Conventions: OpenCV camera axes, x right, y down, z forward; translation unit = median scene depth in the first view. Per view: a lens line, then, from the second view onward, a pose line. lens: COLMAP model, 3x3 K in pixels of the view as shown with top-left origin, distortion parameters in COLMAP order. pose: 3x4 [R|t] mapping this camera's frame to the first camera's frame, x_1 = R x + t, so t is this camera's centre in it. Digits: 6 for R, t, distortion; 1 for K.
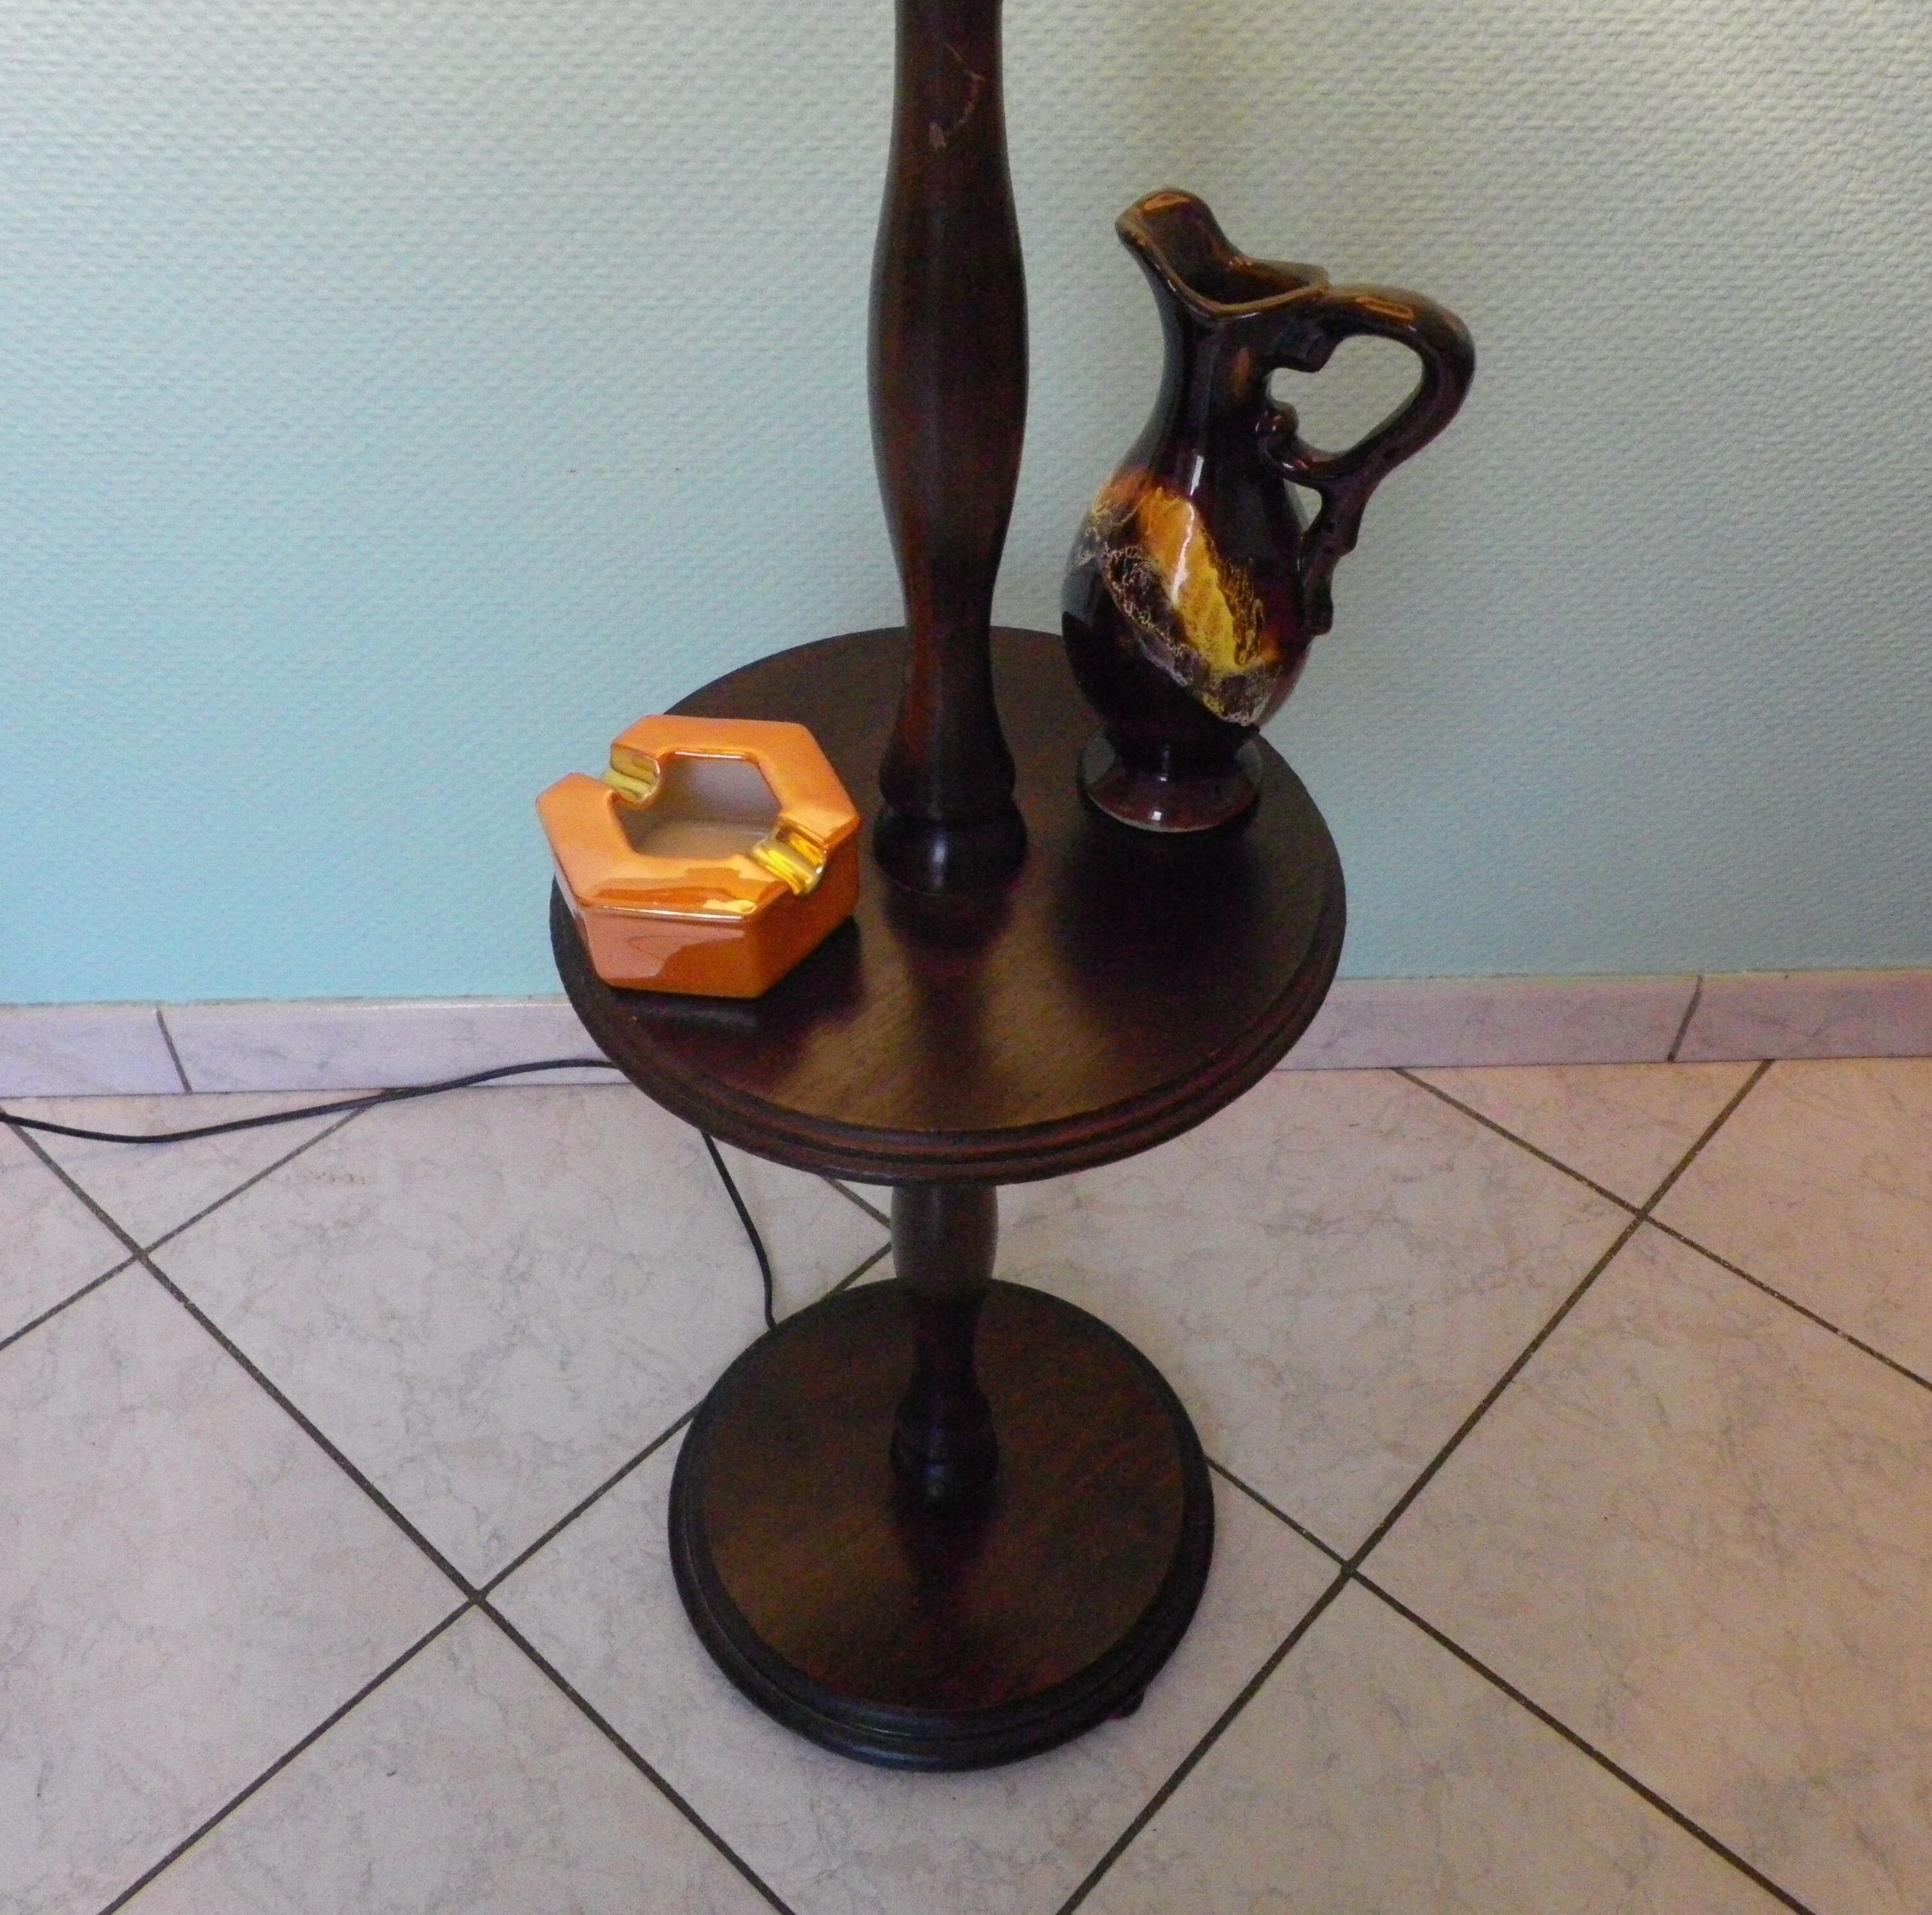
lens RADIAL K [[1955.1, 0, 942.8], [0, 1955.1, 953.2], [0, 0, 1]] dist [-0.004934, 0.000000]
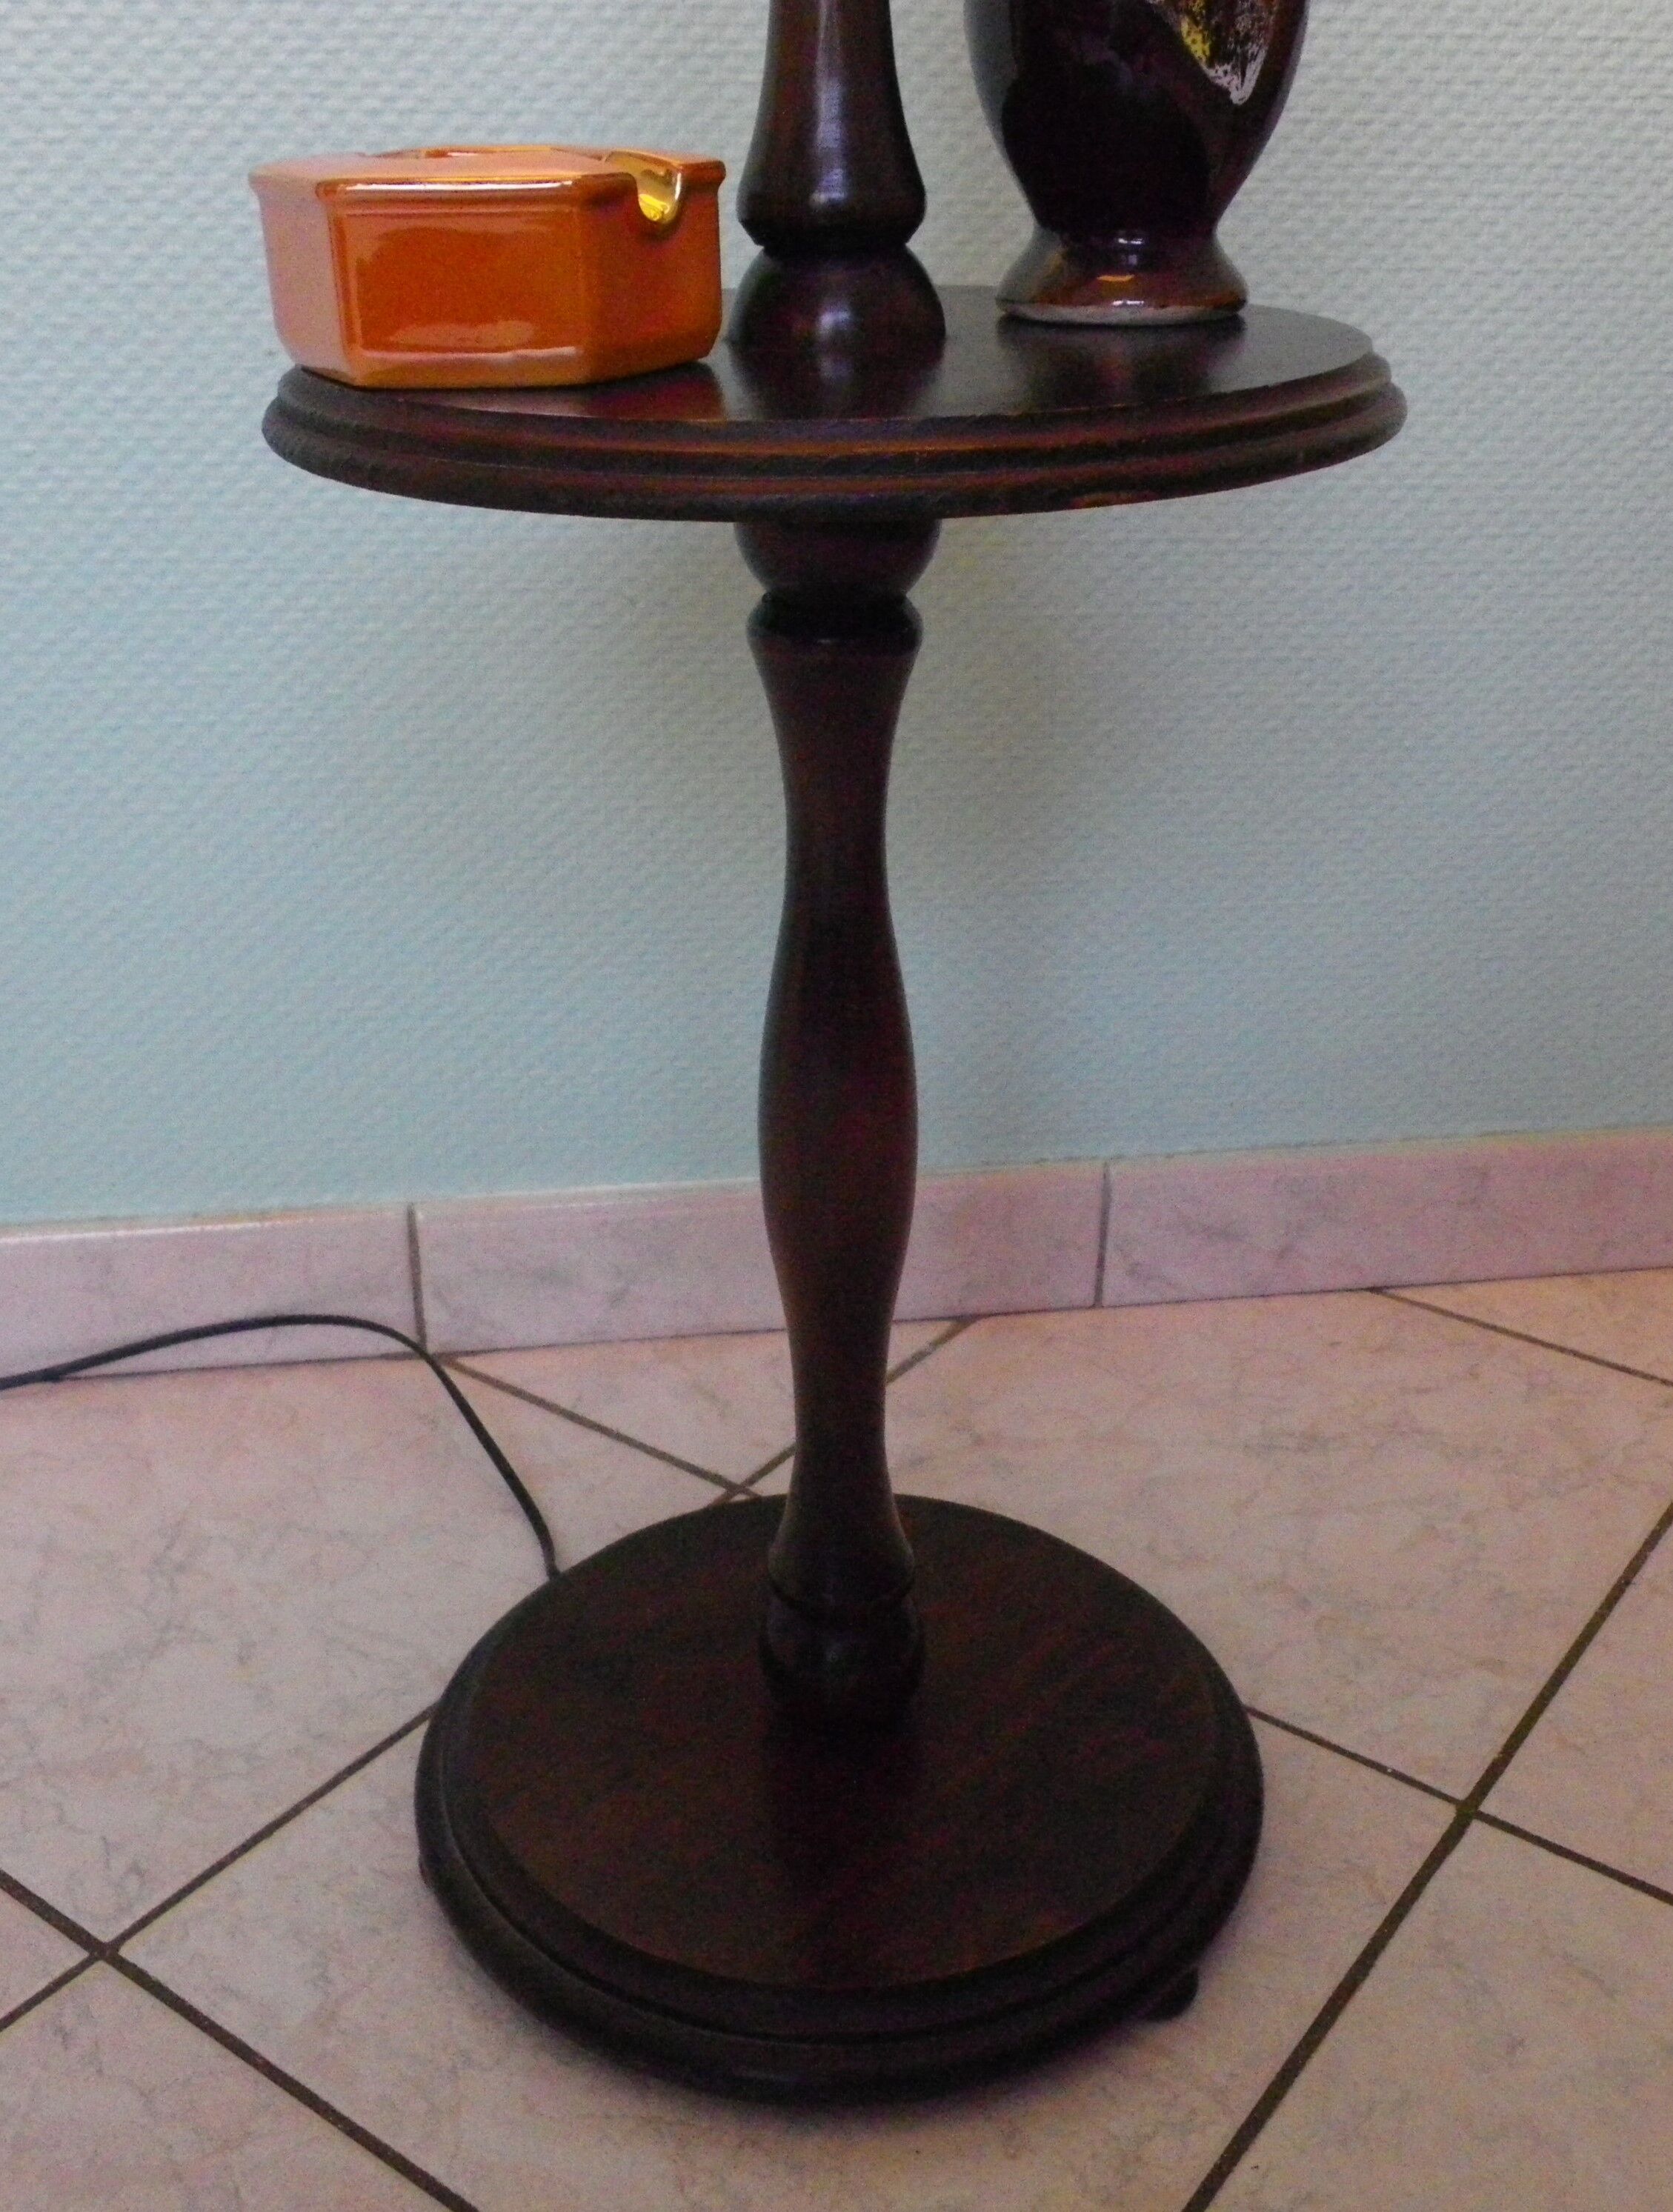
lens RADIAL K [[2267.0, 0, 837.0], [0, 2267.0, 1097.7], [0, 0, 1]] dist [0.002852, 0.000000]
pose [[0.994333, -0.053112, 0.092093, -0.061323], [0.081073, 0.939182, -0.333713, 0.336786], [-0.068768, 0.339288, 0.938166, 0.226351]]
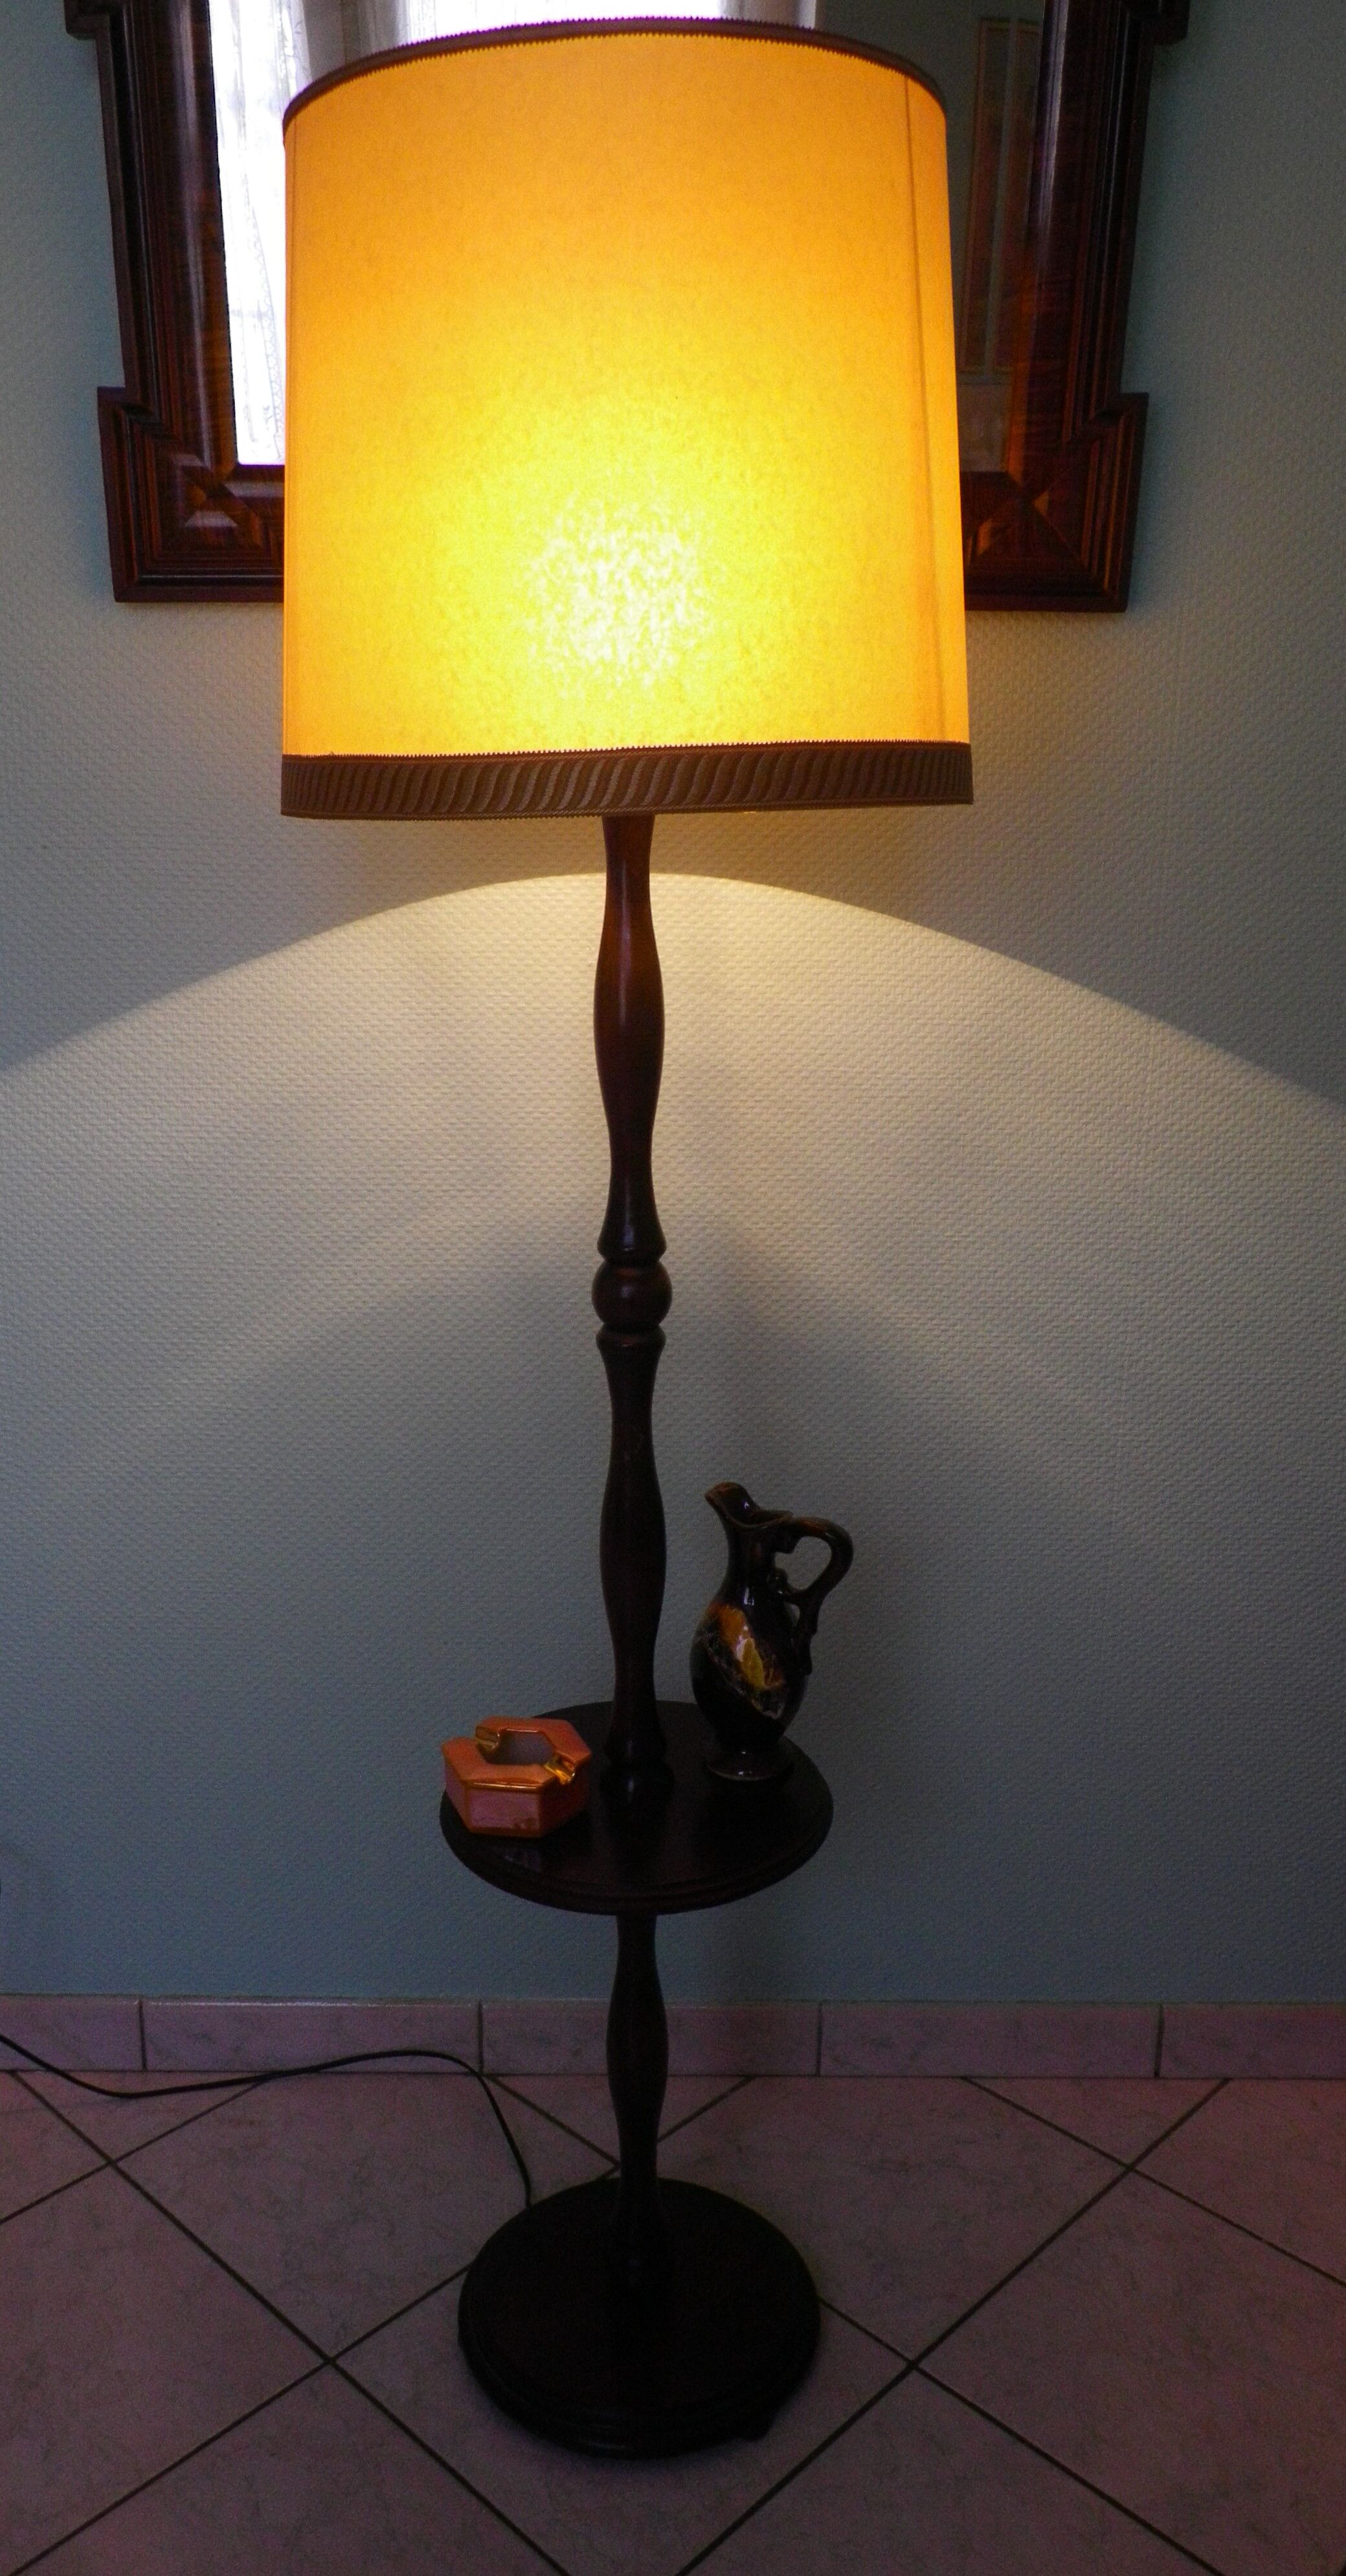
lens RADIAL K [[1979.0, 0, 608.4], [0, 1979.0, 1280.3], [0, 0, 1]] dist [-0.013927, 0.003847]
pose [[0.998718, -0.000682, -0.050606, 0.055256], [-0.024731, 0.865831, -0.499725, 0.365490], [0.044157, 0.500336, 0.864705, -0.734472]]
